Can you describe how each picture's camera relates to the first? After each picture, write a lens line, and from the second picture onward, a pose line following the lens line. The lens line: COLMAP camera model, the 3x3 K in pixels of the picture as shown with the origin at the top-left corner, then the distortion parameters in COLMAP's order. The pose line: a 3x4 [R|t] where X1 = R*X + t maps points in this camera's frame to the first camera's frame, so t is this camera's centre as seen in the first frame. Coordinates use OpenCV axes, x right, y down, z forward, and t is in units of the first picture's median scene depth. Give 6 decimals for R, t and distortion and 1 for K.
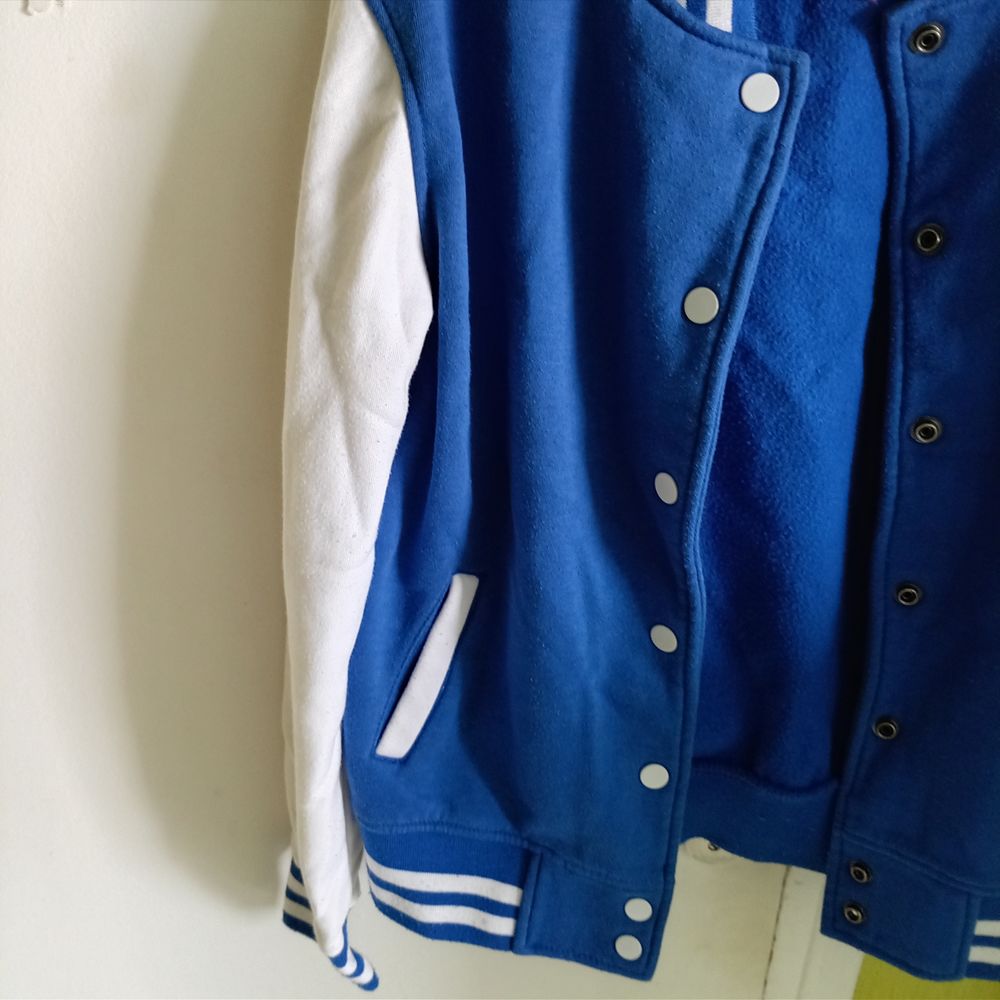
lens RADIAL K [[998.5, 0, 481.8], [0, 998.5, 498.7], [0, 0, 1]] dist [0.041267, -0.116982]
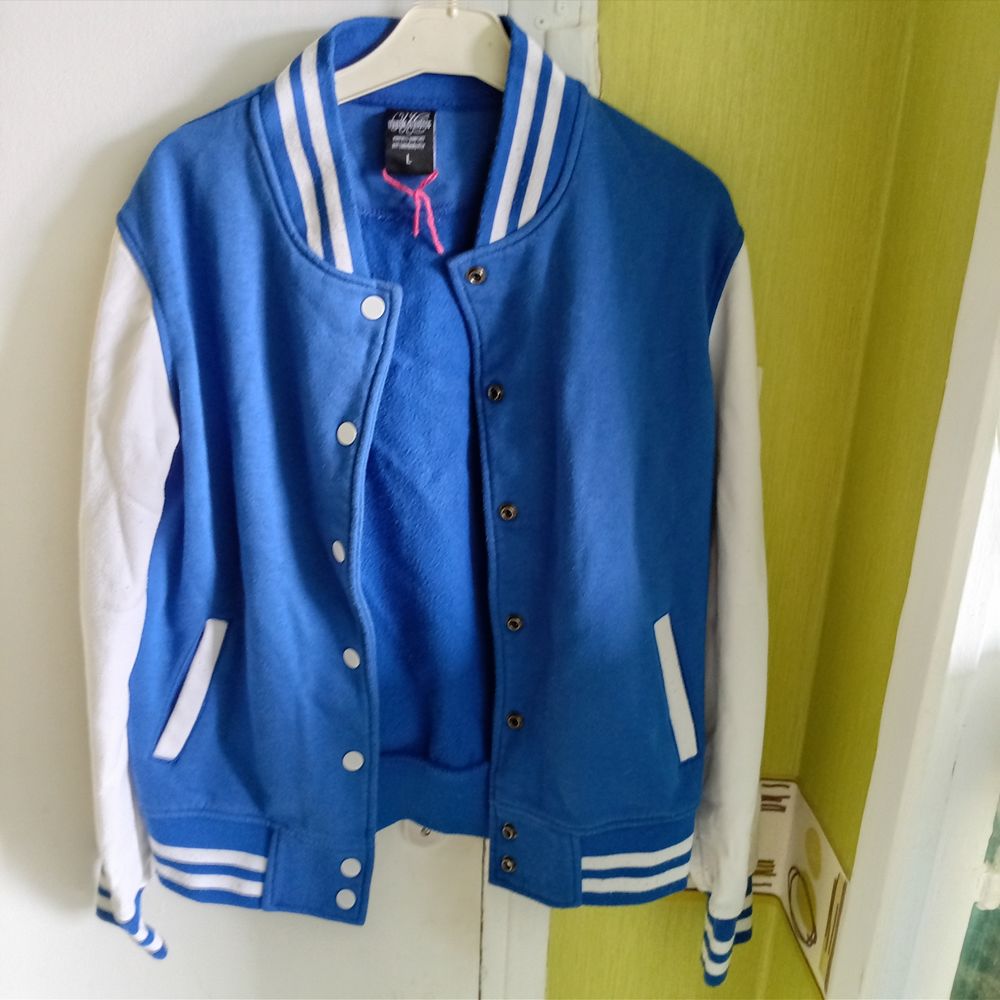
lens RADIAL K [[998.5, 0, 481.8], [0, 998.5, 498.7], [0, 0, 1]] dist [0.041267, -0.116982]
pose [[0.994868, -0.010560, 0.100628, 0.237119], [0.023225, 0.991817, -0.125534, 0.100867], [-0.098479, 0.127227, 0.986973, -0.509751]]
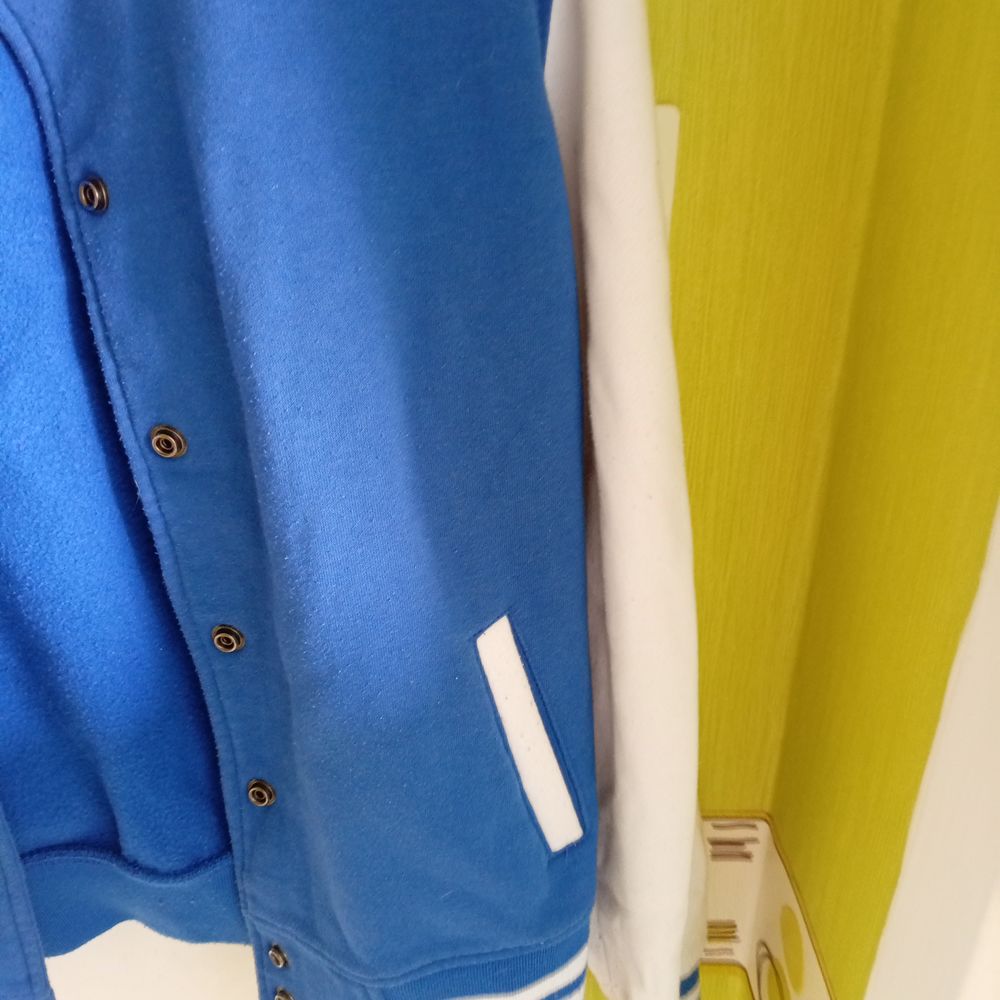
lens RADIAL K [[998.5, 0, 481.8], [0, 998.5, 498.7], [0, 0, 1]] dist [0.041267, -0.116982]
pose [[0.993628, -0.082017, 0.077302, 0.596466], [0.077634, 0.995287, 0.058106, -0.048921], [-0.081704, -0.051735, 0.995313, 0.200207]]
